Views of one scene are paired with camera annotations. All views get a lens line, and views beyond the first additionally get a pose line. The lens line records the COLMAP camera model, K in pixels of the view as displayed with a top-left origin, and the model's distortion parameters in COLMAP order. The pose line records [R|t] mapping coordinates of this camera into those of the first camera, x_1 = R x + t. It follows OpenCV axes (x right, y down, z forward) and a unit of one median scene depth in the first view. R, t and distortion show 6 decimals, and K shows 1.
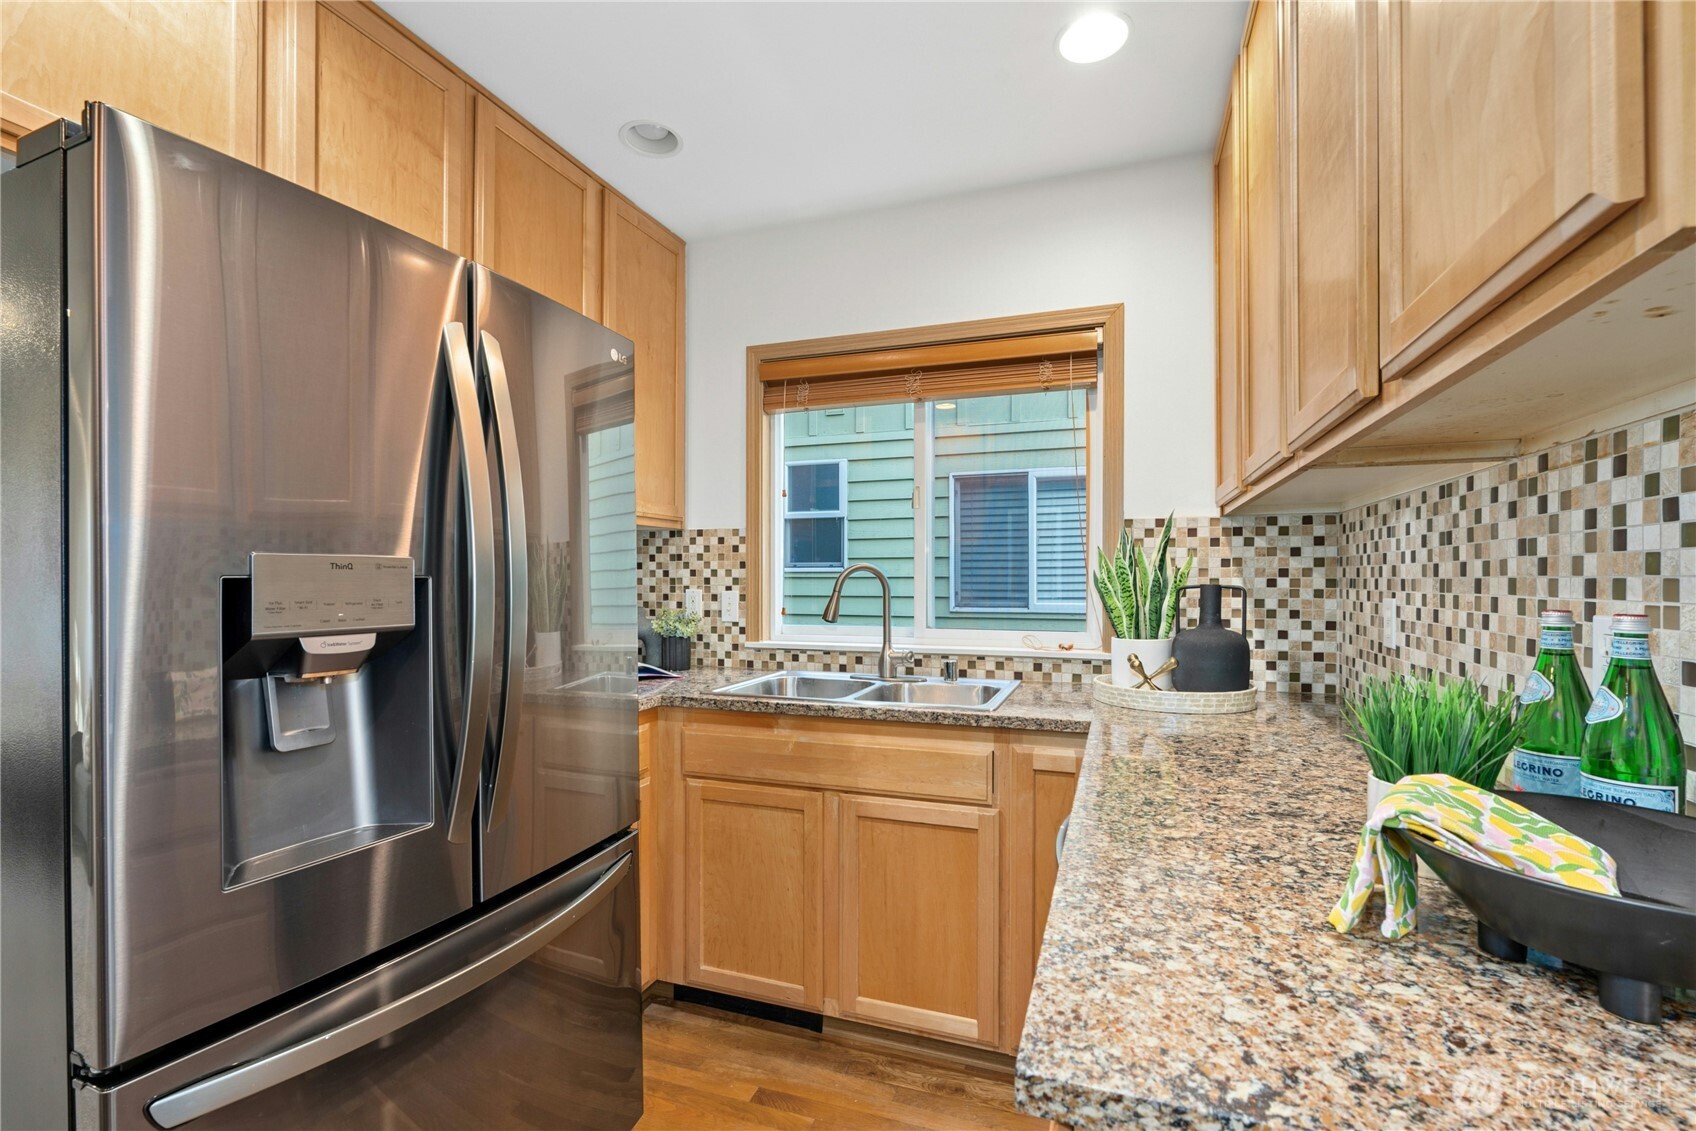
lens RADIAL K [[742.2, 0, 854.0], [0, 742.2, 574.3], [0, 0, 1]] dist [-0.002488, -0.000469]
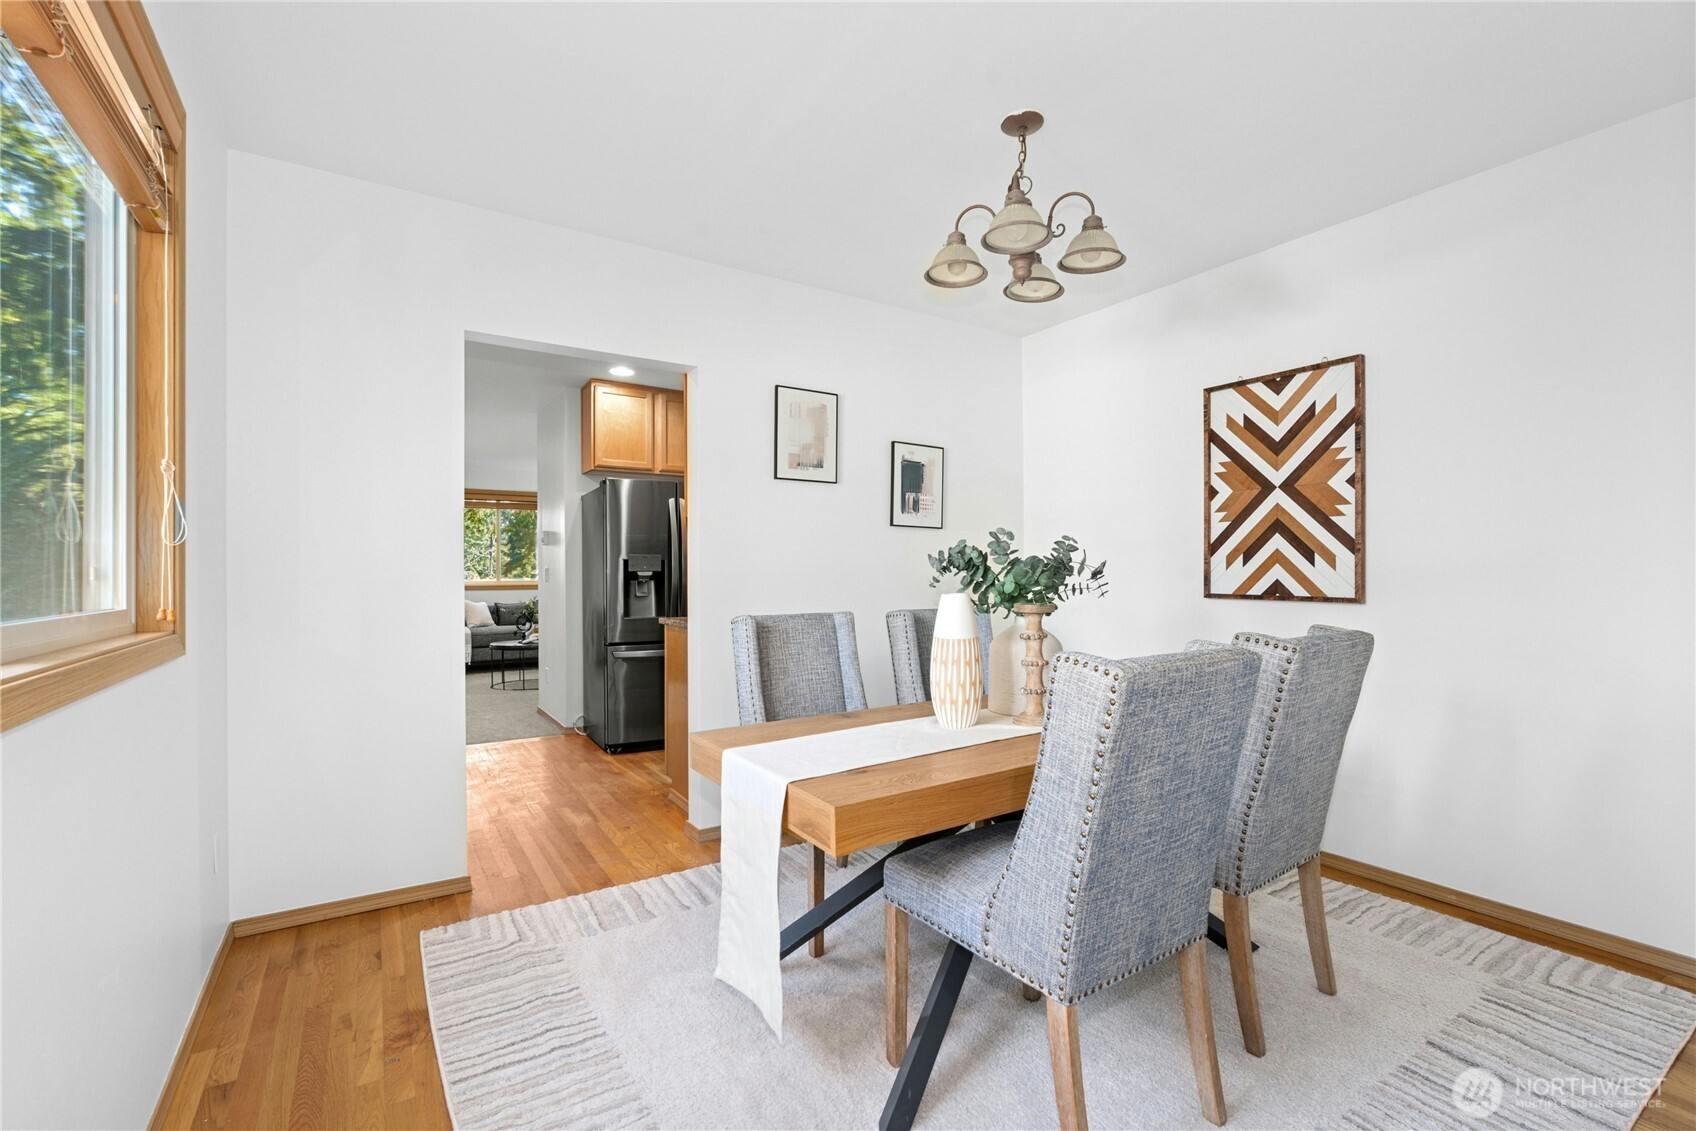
lens RADIAL K [[742.2, 0, 854.0], [0, 742.2, 574.3], [0, 0, 1]] dist [-0.002488, -0.000469]
pose [[0.796943, 0.000012, -0.604055, 1.426208], [0.005610, 0.999957, 0.007422, 0.030980], [0.604029, -0.009303, 0.796908, -0.868251]]
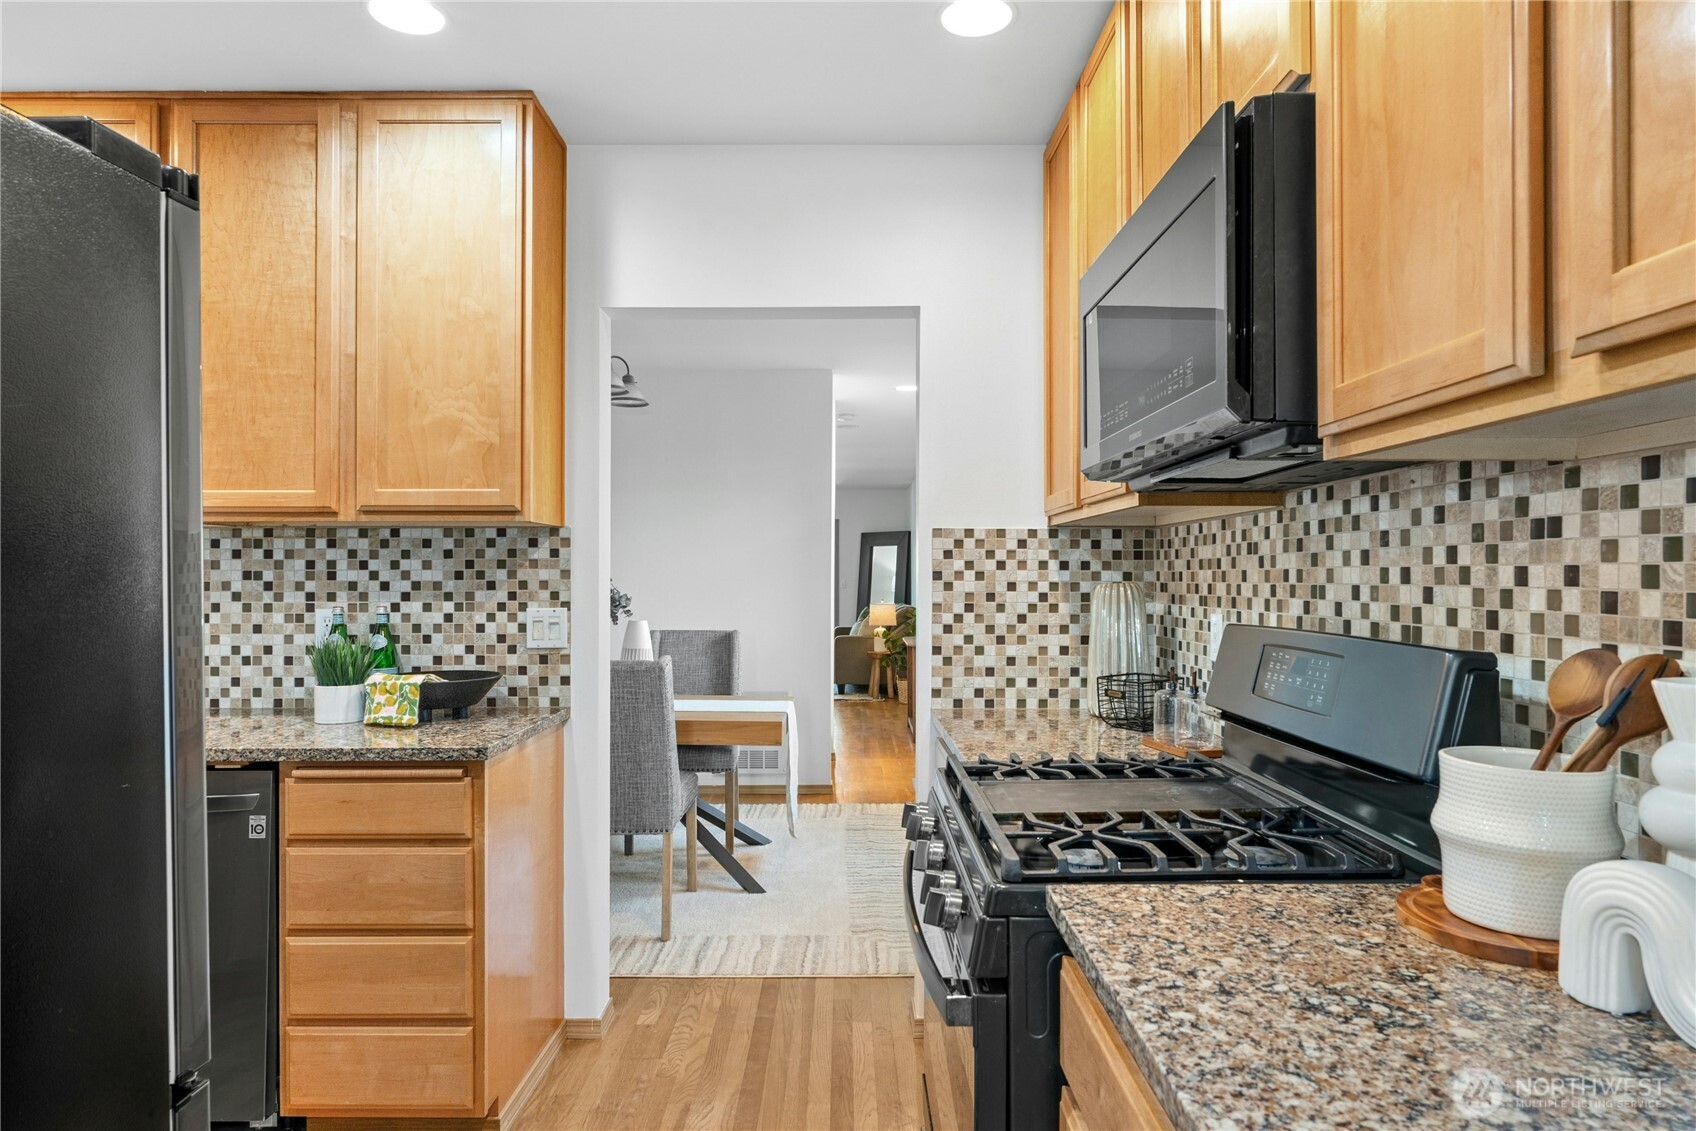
lens RADIAL K [[742.2, 0, 854.0], [0, 742.2, 574.3], [0, 0, 1]] dist [-0.002488, -0.000469]
pose [[-0.344515, 0.003071, 0.938776, -1.834794], [-0.002425, 0.999988, -0.004161, -0.013897], [-0.938778, -0.003710, -0.344504, 0.570007]]
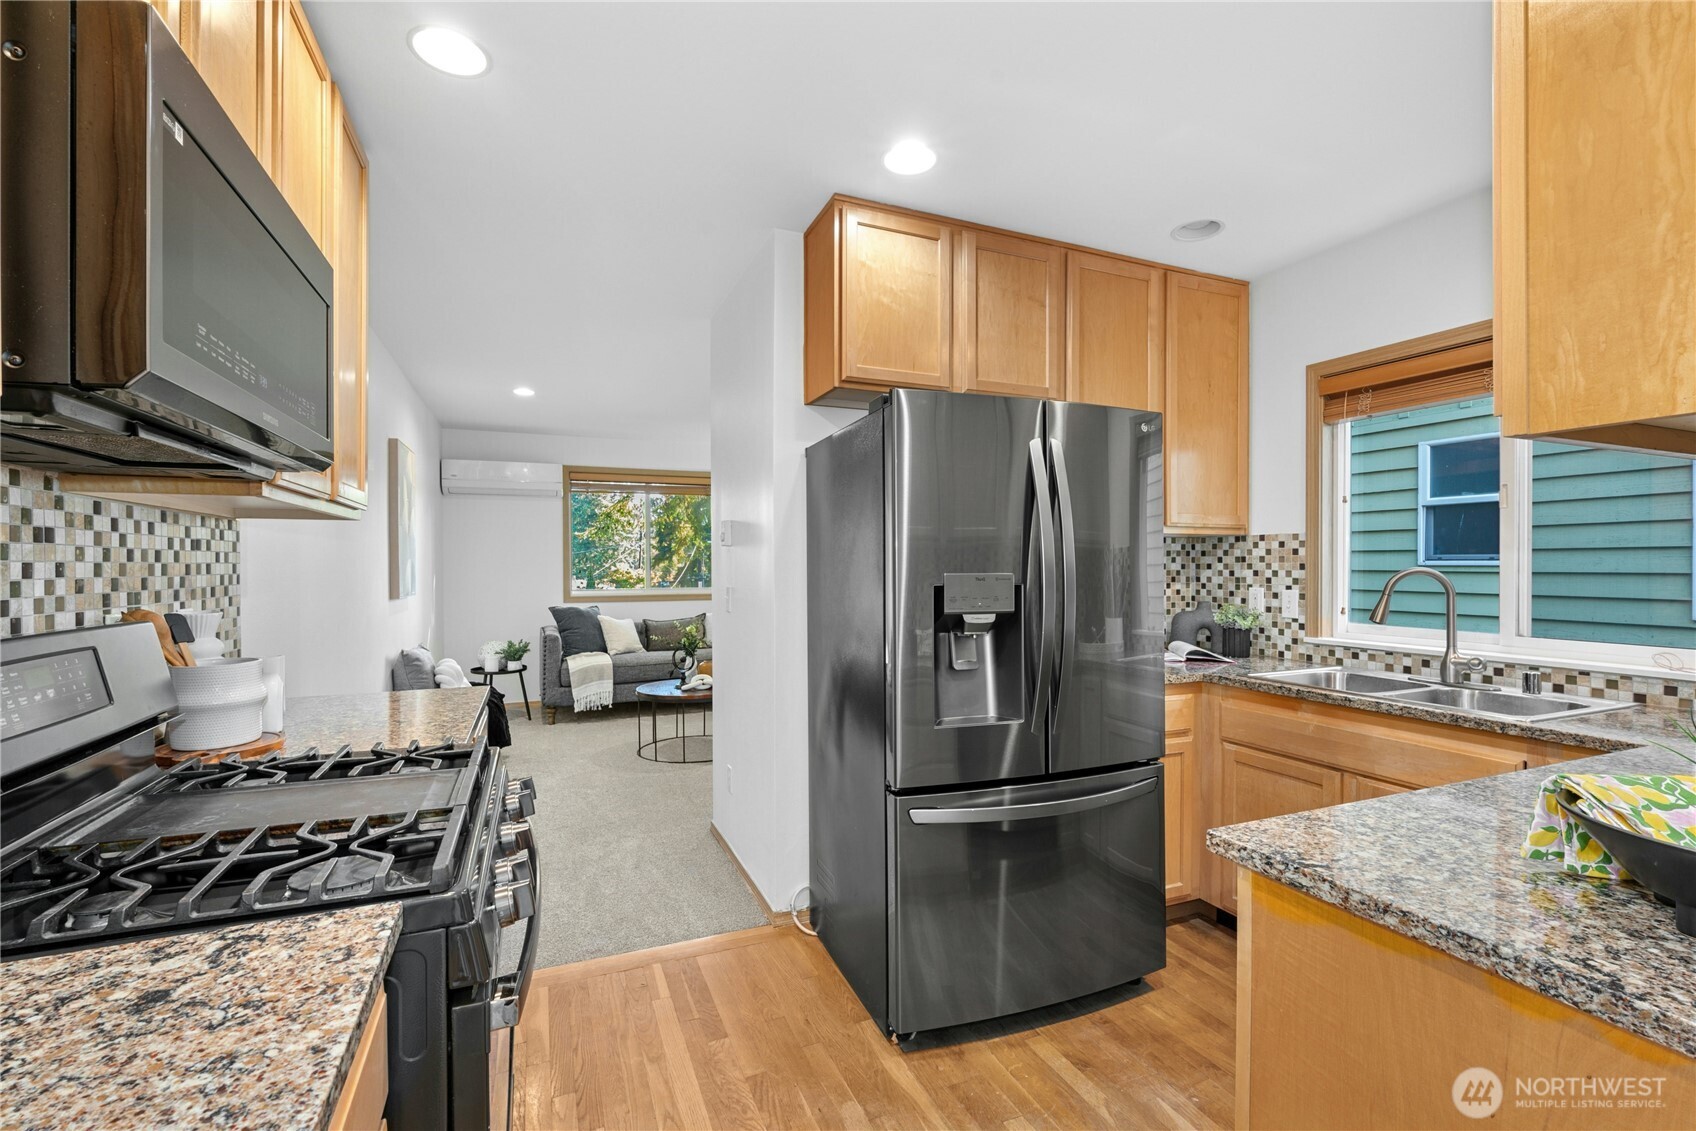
lens RADIAL K [[742.2, 0, 854.0], [0, 742.2, 574.3], [0, 0, 1]] dist [-0.002488, -0.000469]
pose [[0.679285, 0.010701, -0.733797, 0.234477], [0.003289, 0.999839, 0.017626, -0.026351], [0.733867, -0.014386, 0.679140, -0.260122]]
